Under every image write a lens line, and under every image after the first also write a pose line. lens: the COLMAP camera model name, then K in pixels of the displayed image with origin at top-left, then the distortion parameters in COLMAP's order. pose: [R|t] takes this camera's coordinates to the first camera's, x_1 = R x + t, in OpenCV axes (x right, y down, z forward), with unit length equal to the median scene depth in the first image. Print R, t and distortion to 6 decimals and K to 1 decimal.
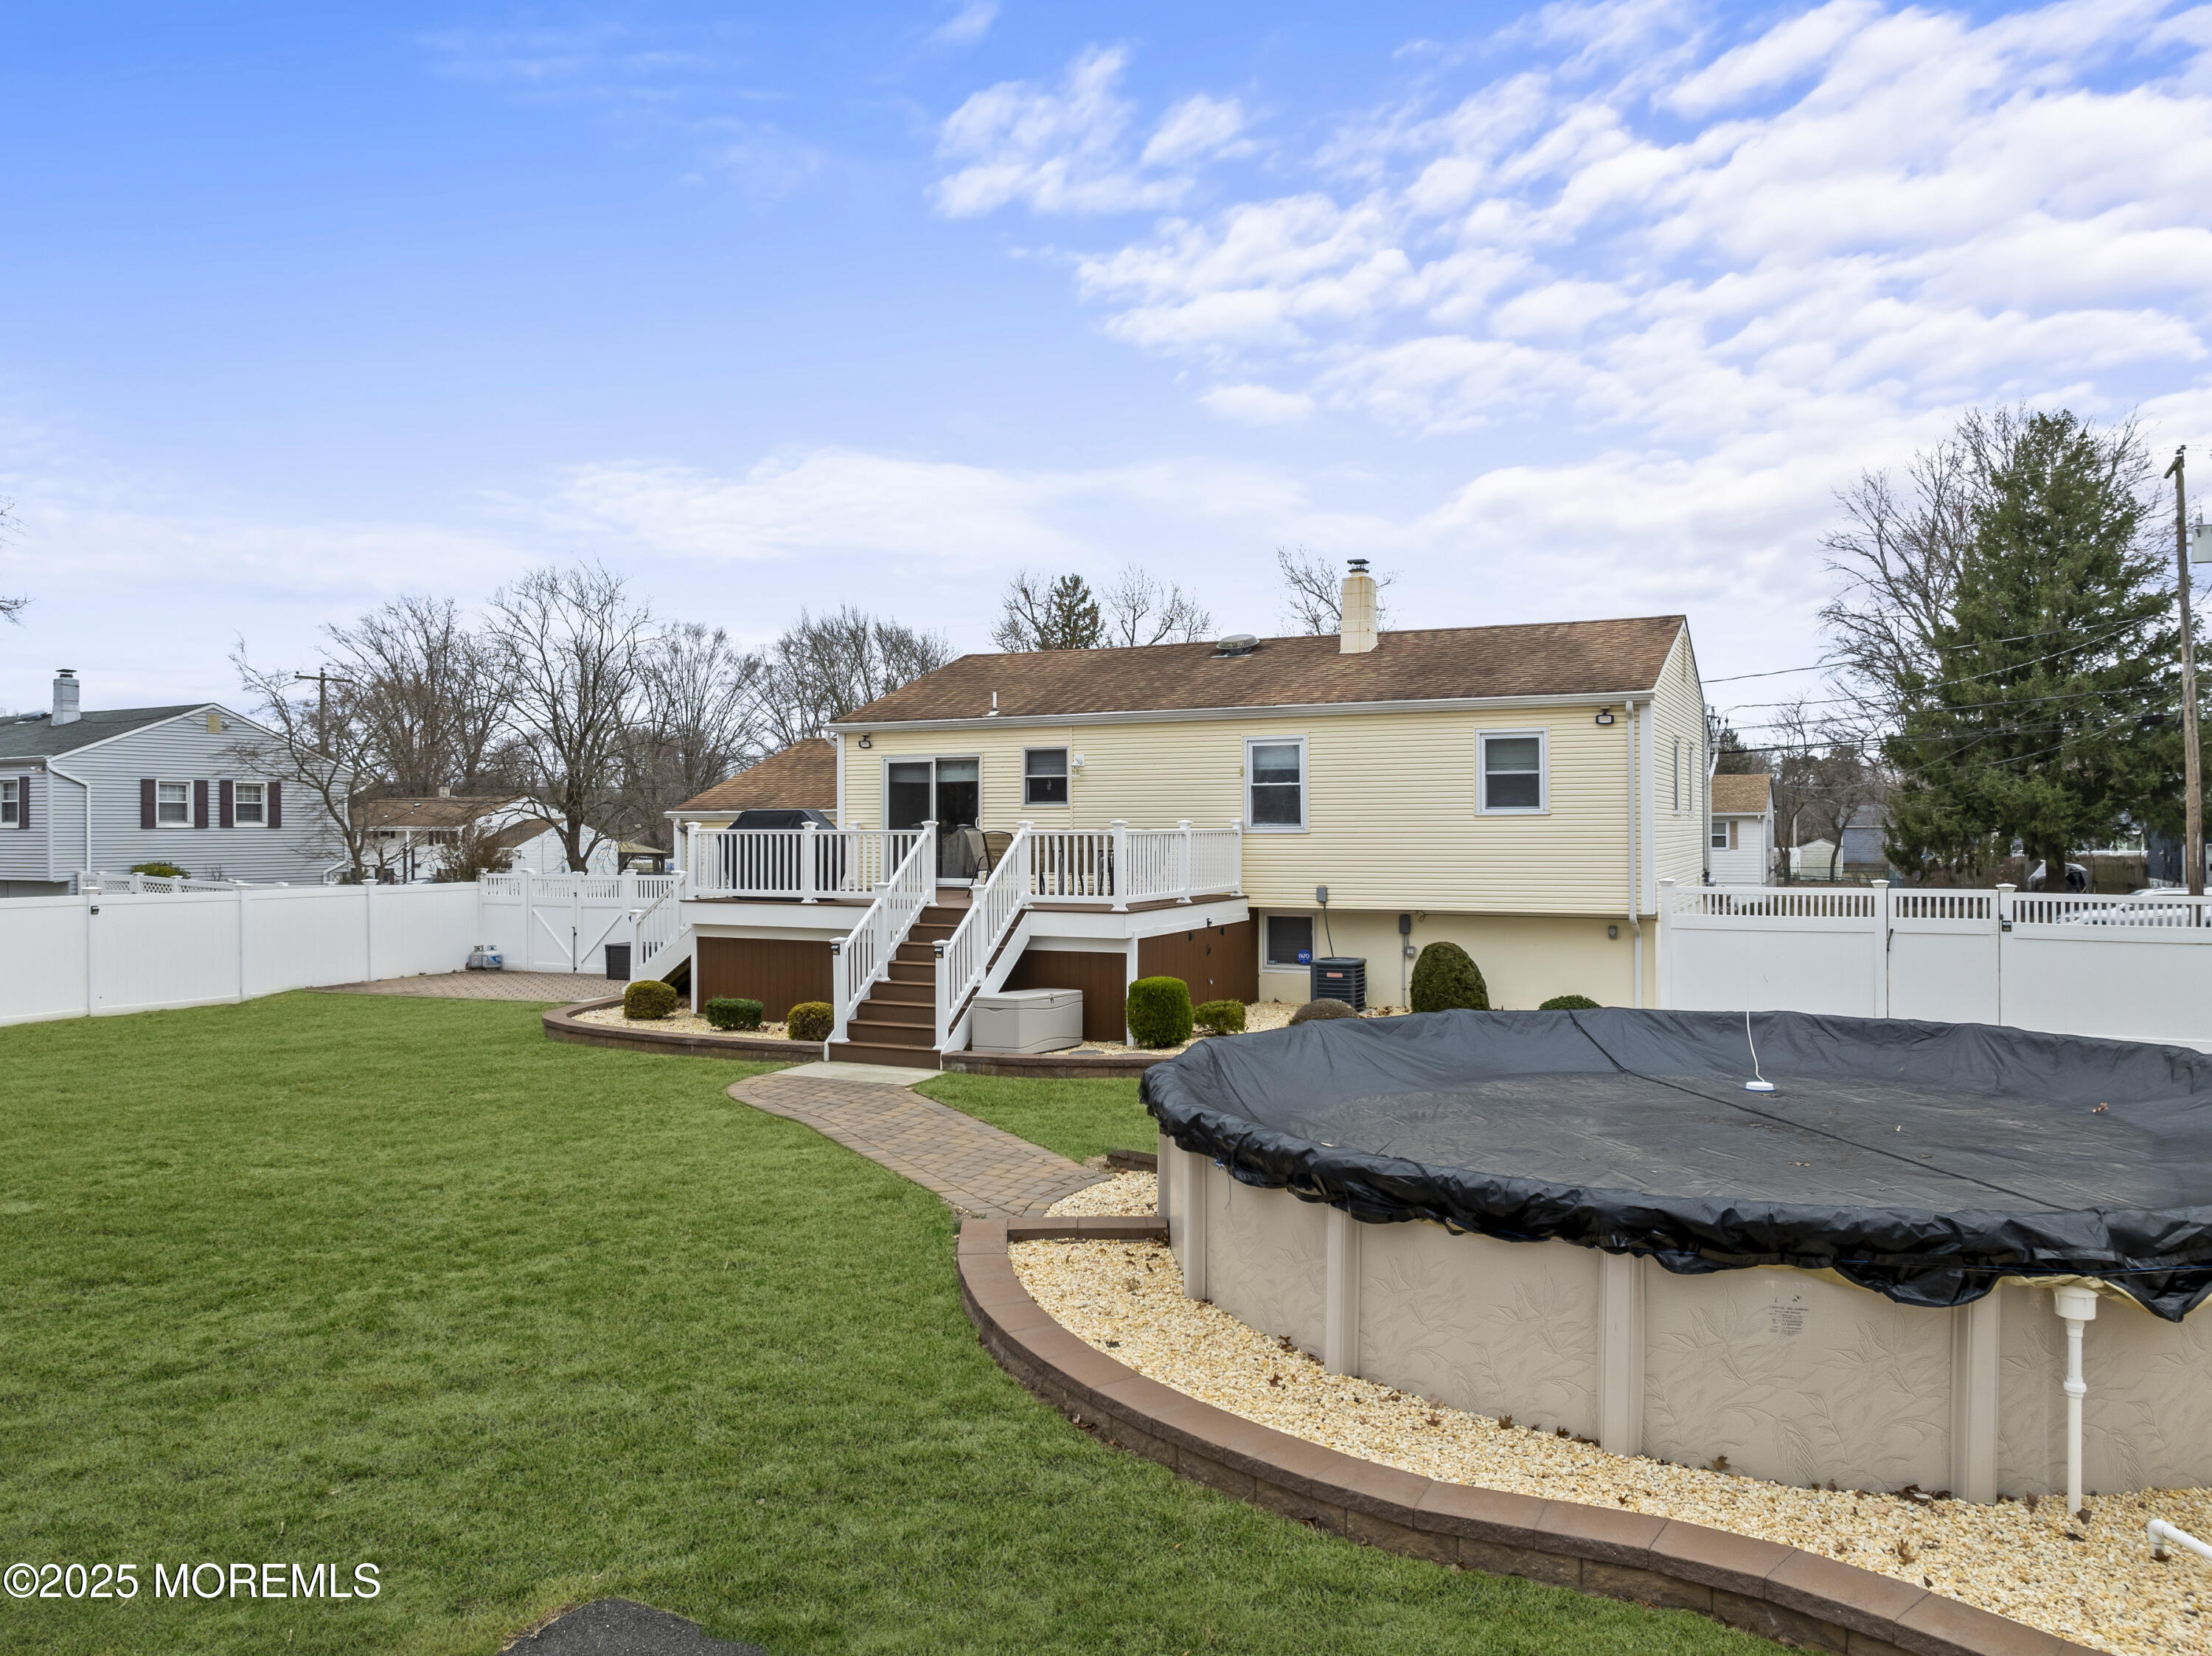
lens RADIAL K [[1560.7, 0, 1140.3], [0, 1560.7, 825.7], [0, 0, 1]] dist [-0.009824, -0.001561]
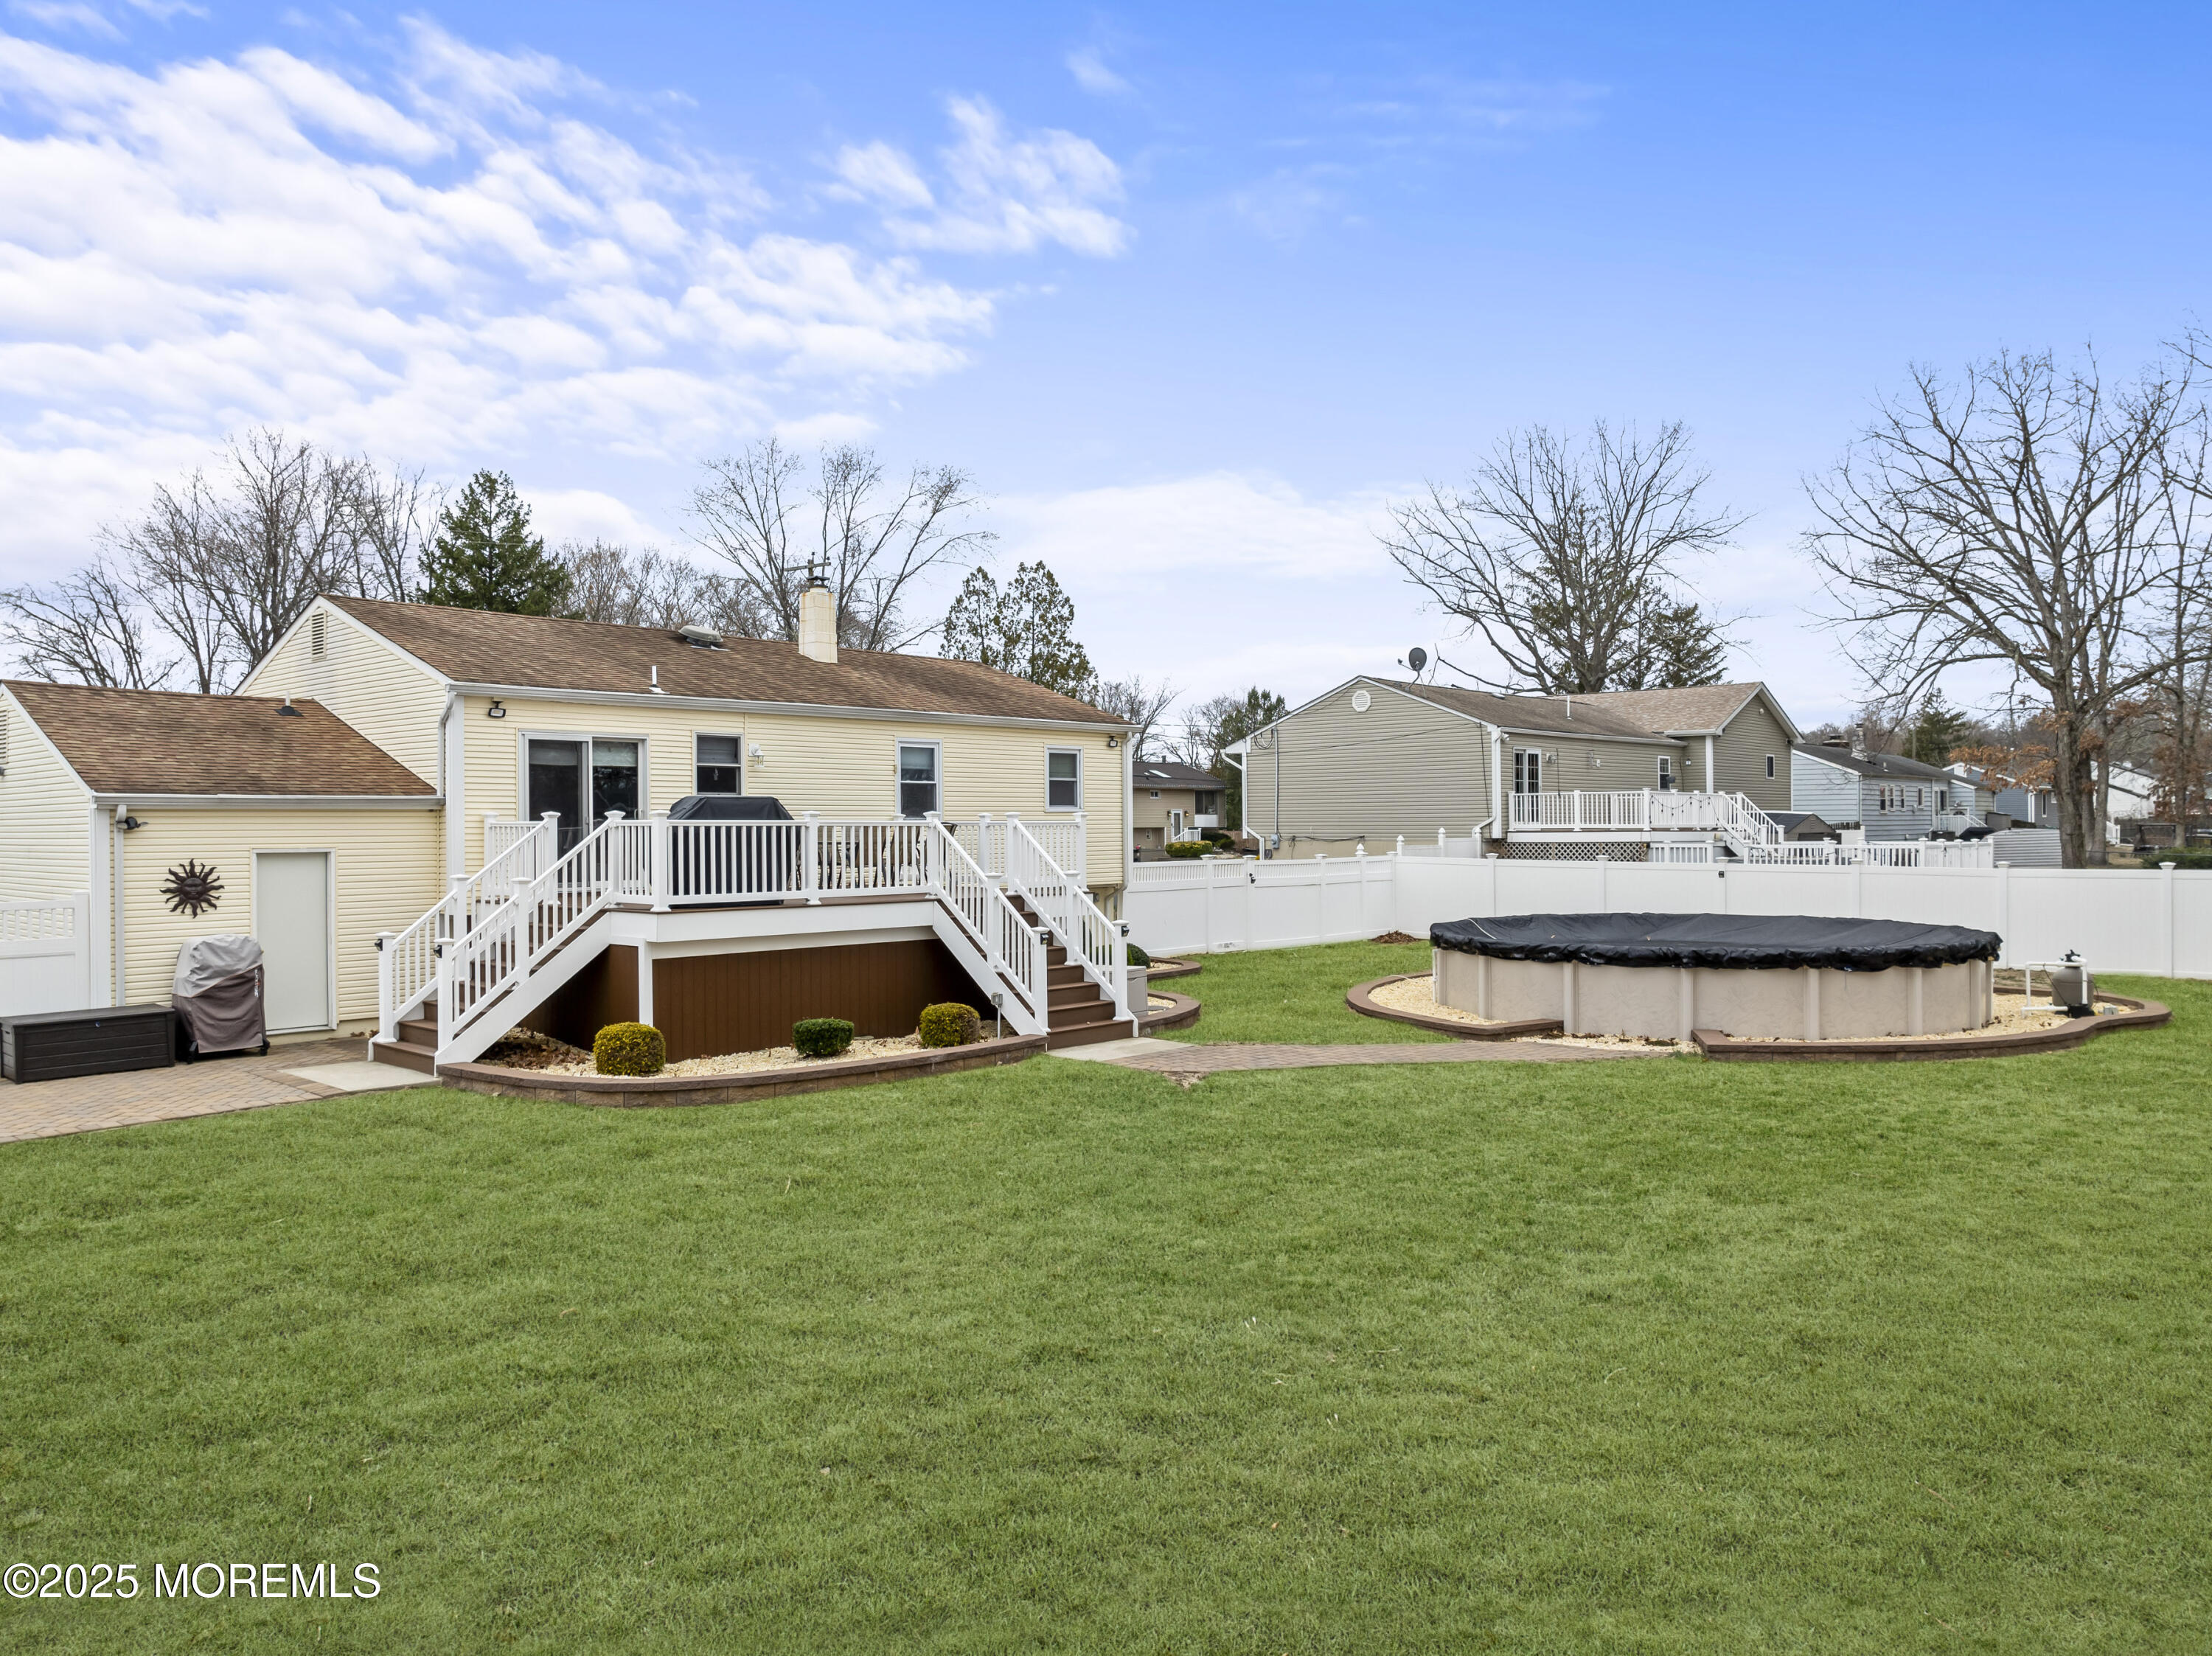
lens RADIAL K [[1541.9, 0, 1112.5], [0, 1541.9, 834.3], [0, 0, 1]] dist [-0.028355, 0.000267]
pose [[0.291774, -0.003102, 0.956482, -0.913949], [0.002781, 0.999993, 0.002395, 0.008178], [-0.956483, 0.001961, 0.291781, 0.546450]]
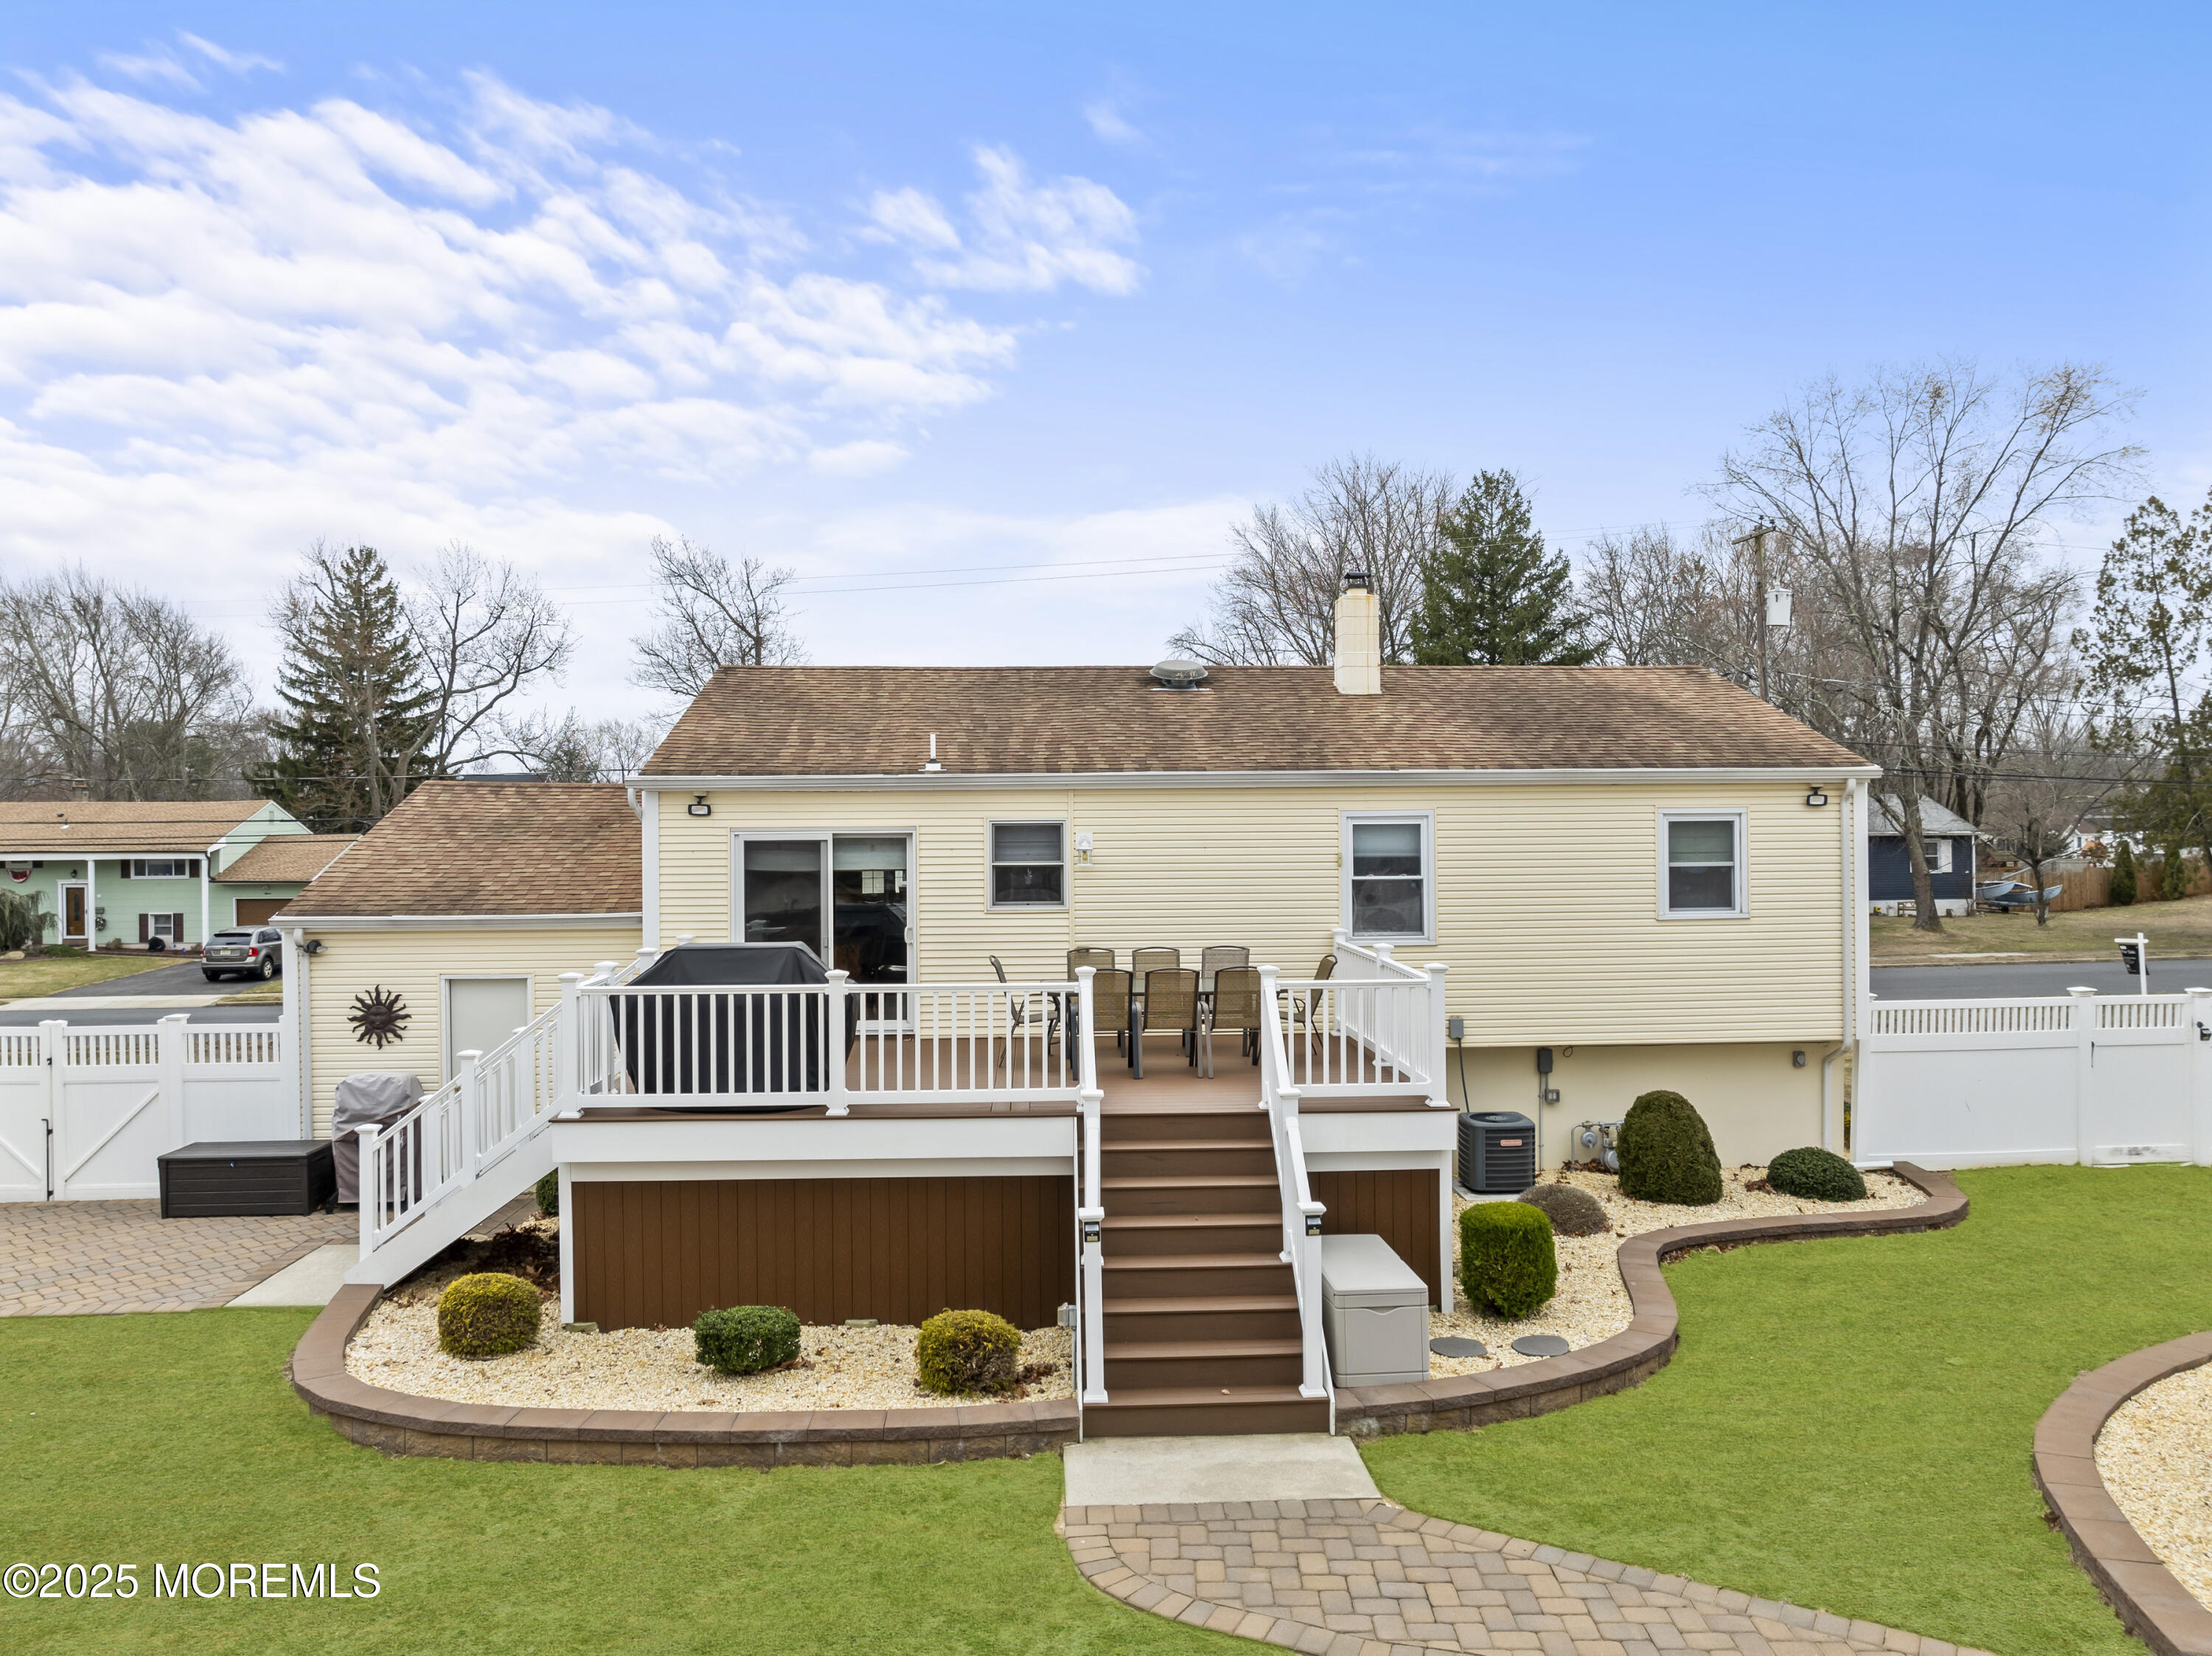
lens RADIAL K [[1541.9, 0, 1112.5], [0, 1541.9, 834.3], [0, 0, 1]] dist [-0.028355, 0.000267]
pose [[0.882498, -0.005449, 0.470284, -0.358685], [0.003058, 0.999978, 0.005847, -0.050804], [-0.470305, -0.003721, 0.882496, 0.428687]]
